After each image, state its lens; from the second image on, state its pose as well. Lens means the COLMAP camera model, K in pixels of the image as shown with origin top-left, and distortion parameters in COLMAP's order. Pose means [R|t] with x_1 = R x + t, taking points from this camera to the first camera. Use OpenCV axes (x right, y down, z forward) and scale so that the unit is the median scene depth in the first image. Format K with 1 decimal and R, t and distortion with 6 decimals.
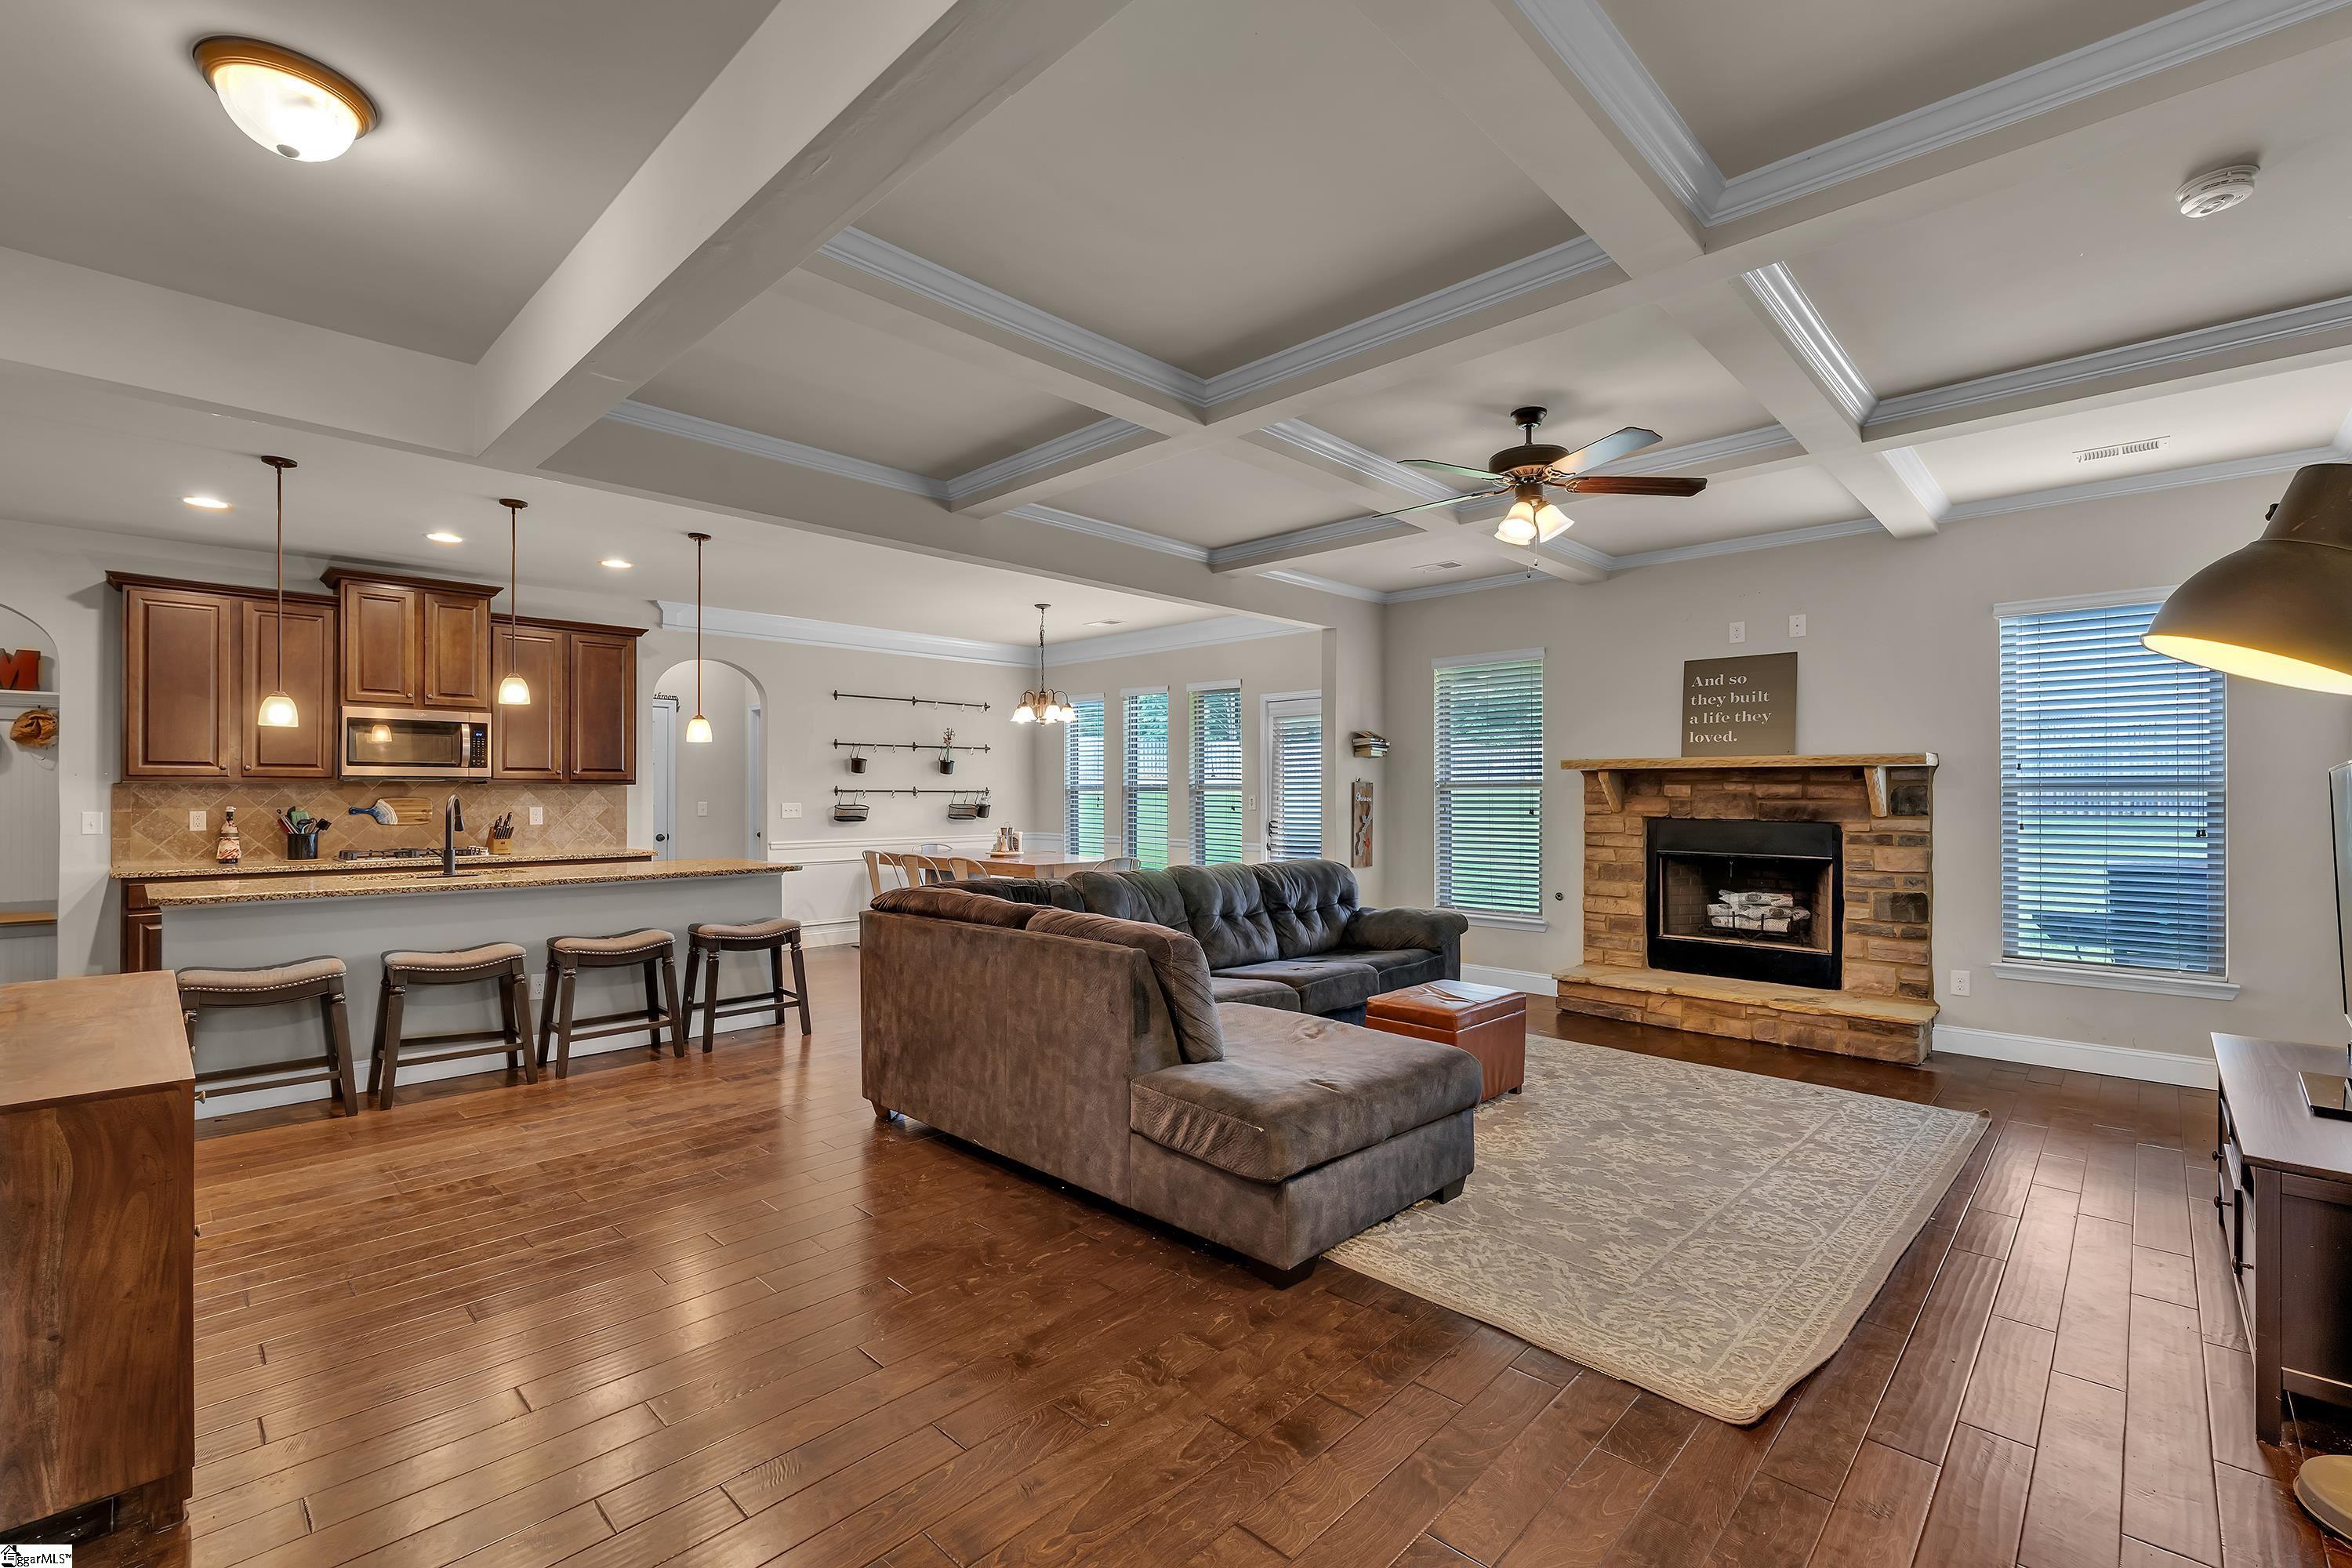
lens RADIAL K [[1016.1, 0, 1177.0], [0, 1016.1, 789.5], [0, 0, 1]] dist [-0.008978, 0.000945]
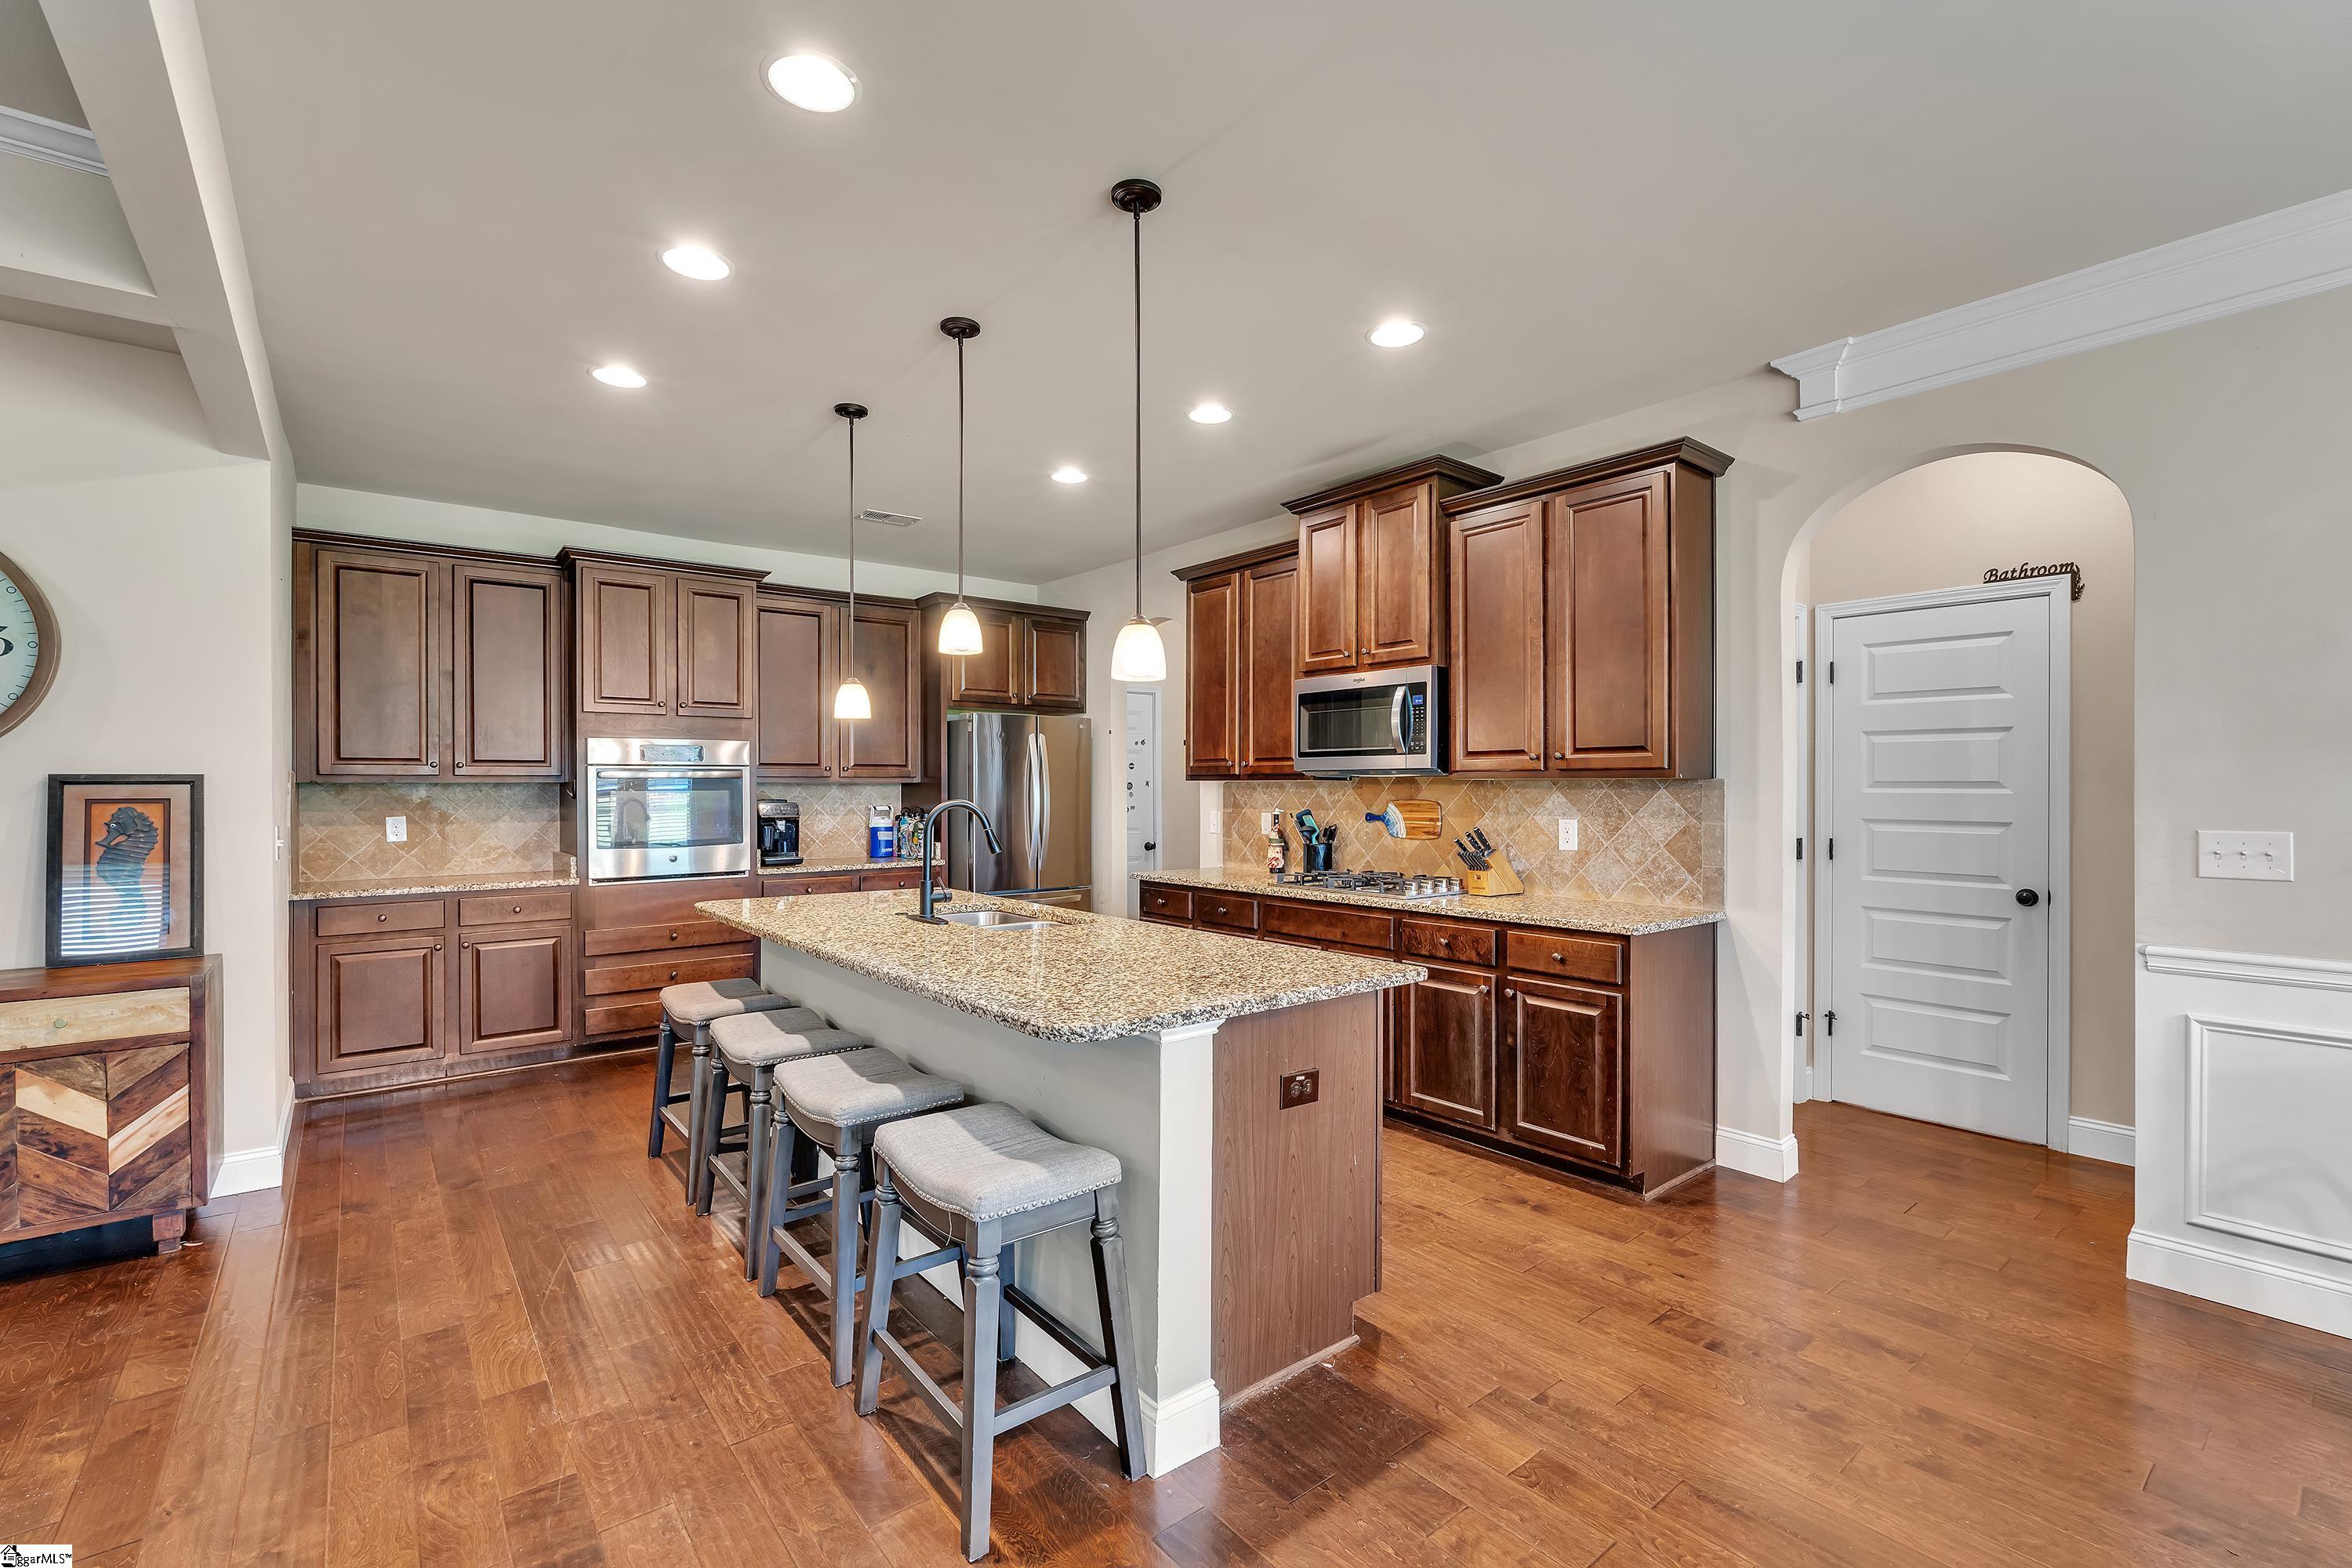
lens RADIAL K [[1016.1, 0, 1177.0], [0, 1016.1, 789.5], [0, 0, 1]] dist [-0.008978, 0.000945]
pose [[-0.123710, 0.003849, -0.992311, -0.050495], [0.005580, 0.999979, 0.003183, -0.002487], [0.992303, -0.005143, -0.123729, 1.022359]]
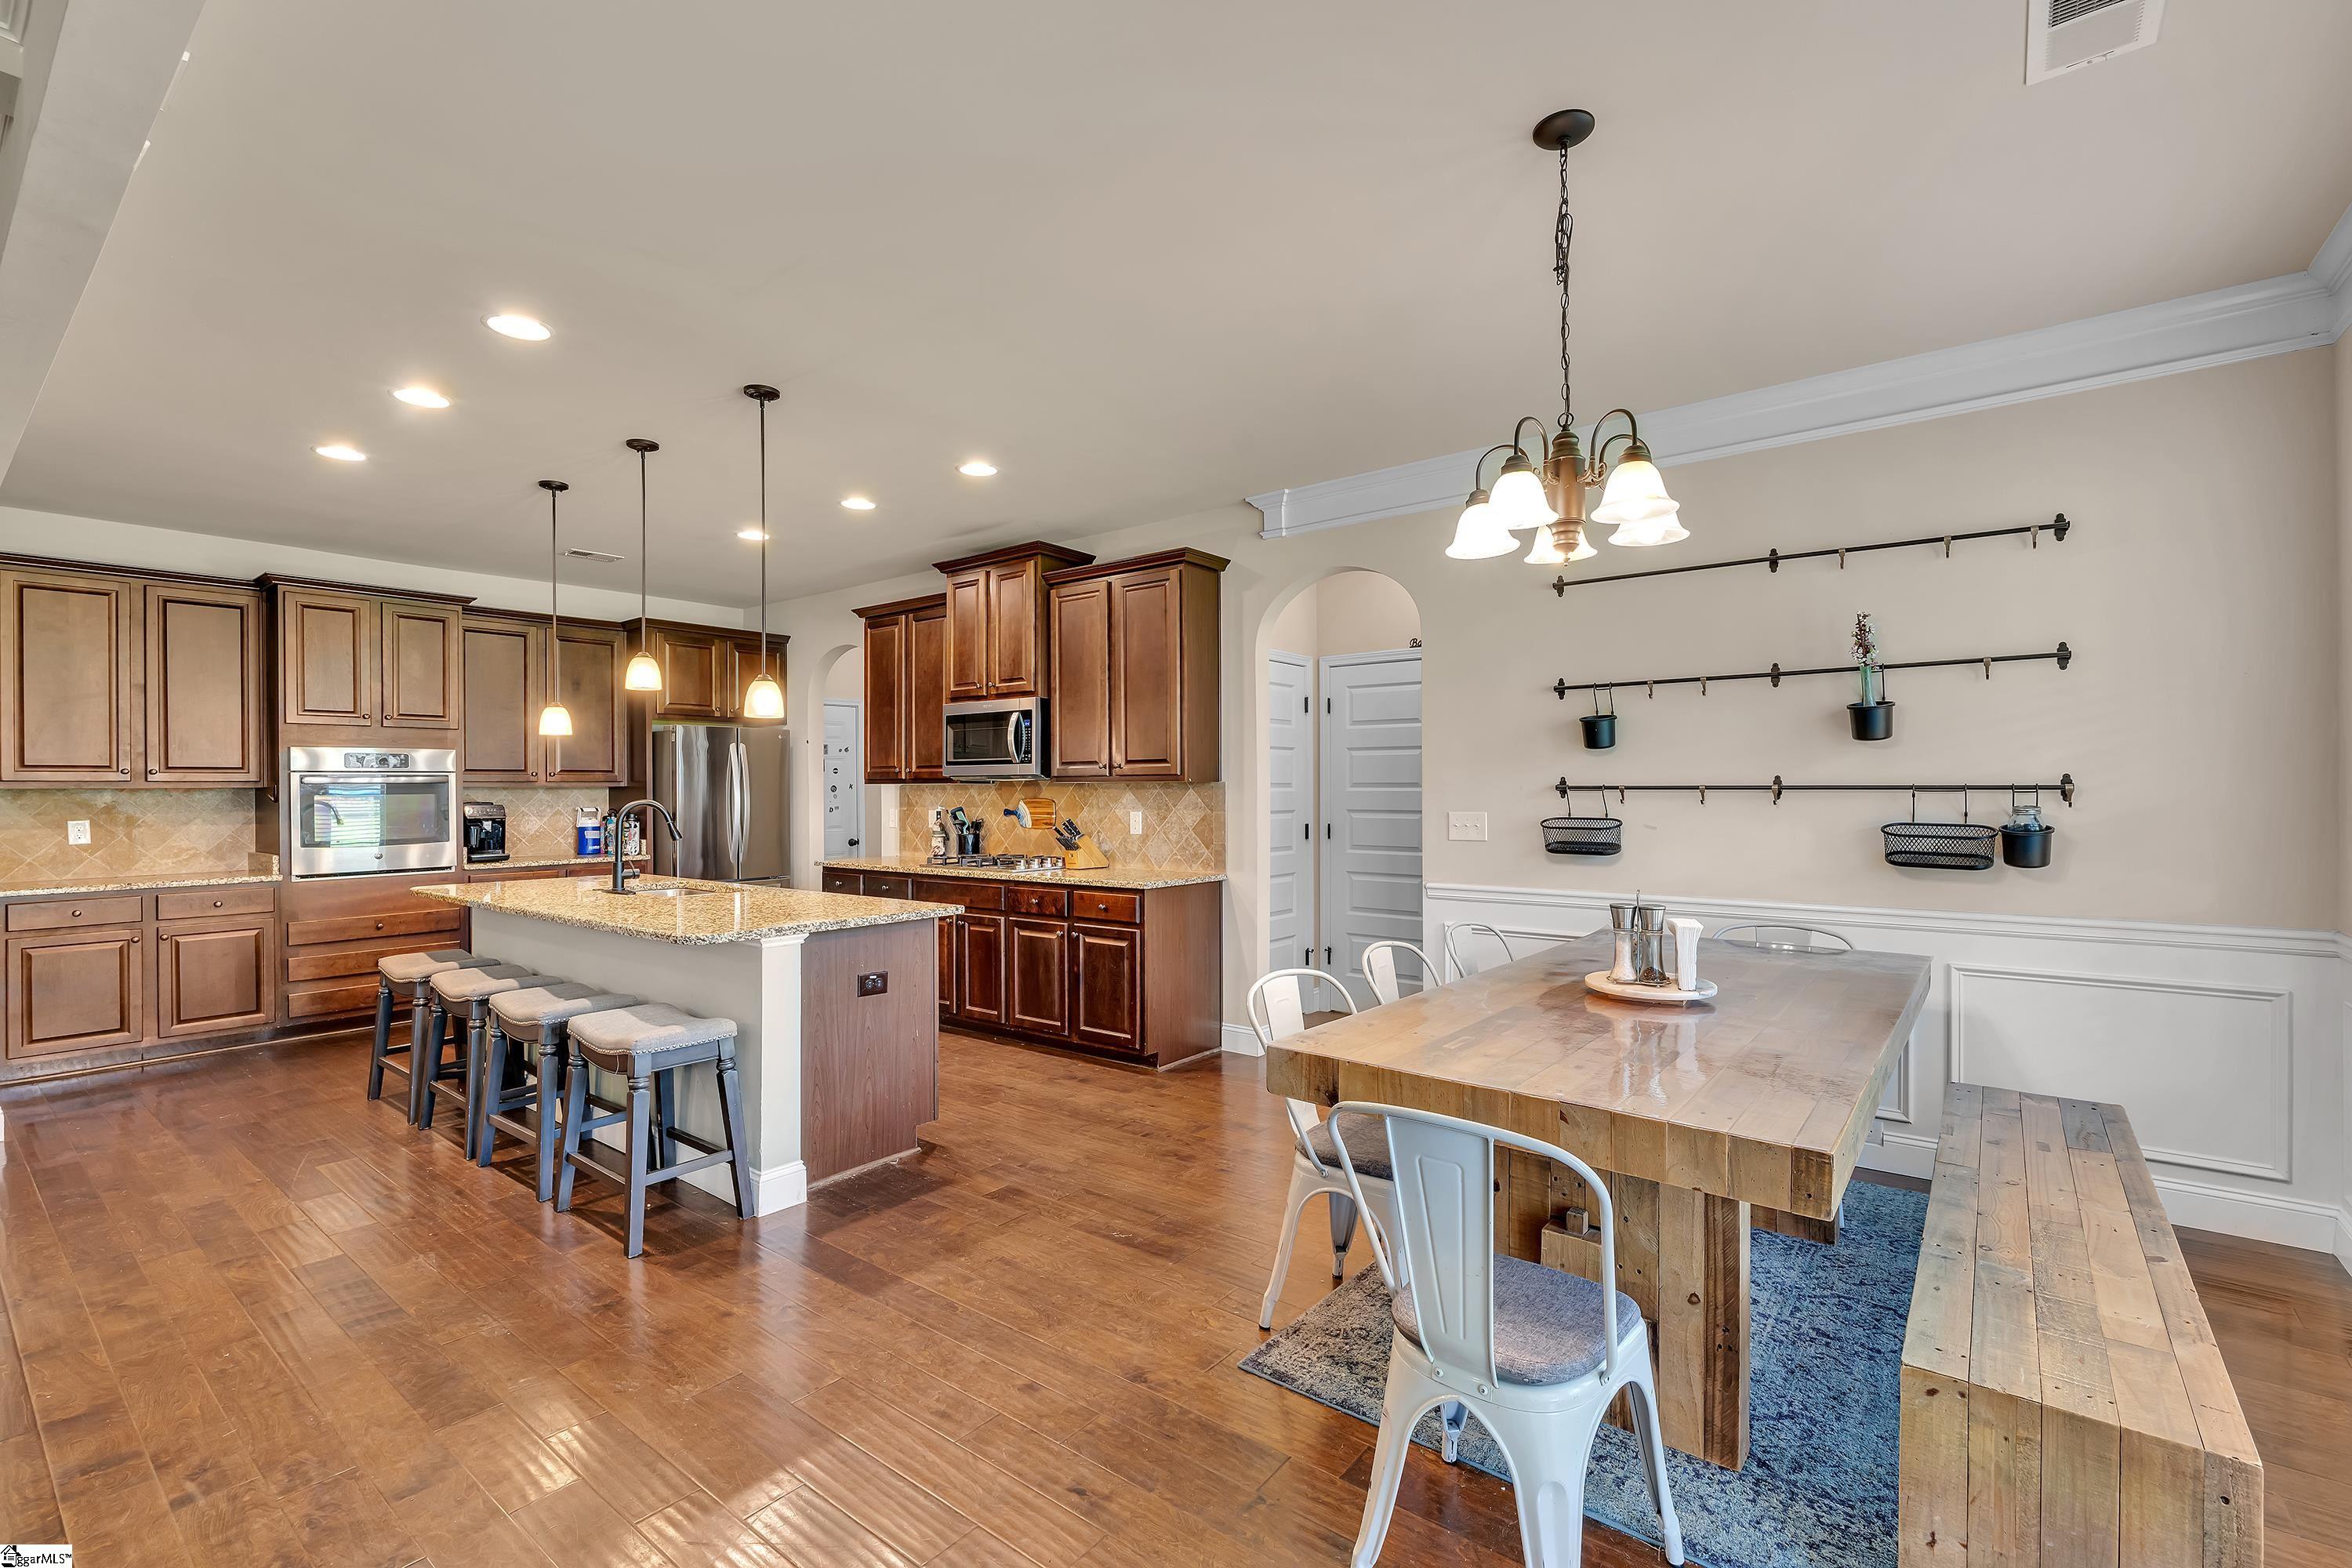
lens RADIAL K [[1028.4, 0, 1175.0], [0, 1028.4, 788.2], [0, 0, 1]] dist [-0.005038, 0.000603]
pose [[0.101376, 0.000703, -0.994848, 0.184064], [0.009659, 0.999952, 0.001691, -0.001570], [0.994801, -0.009781, 0.101364, 1.138856]]
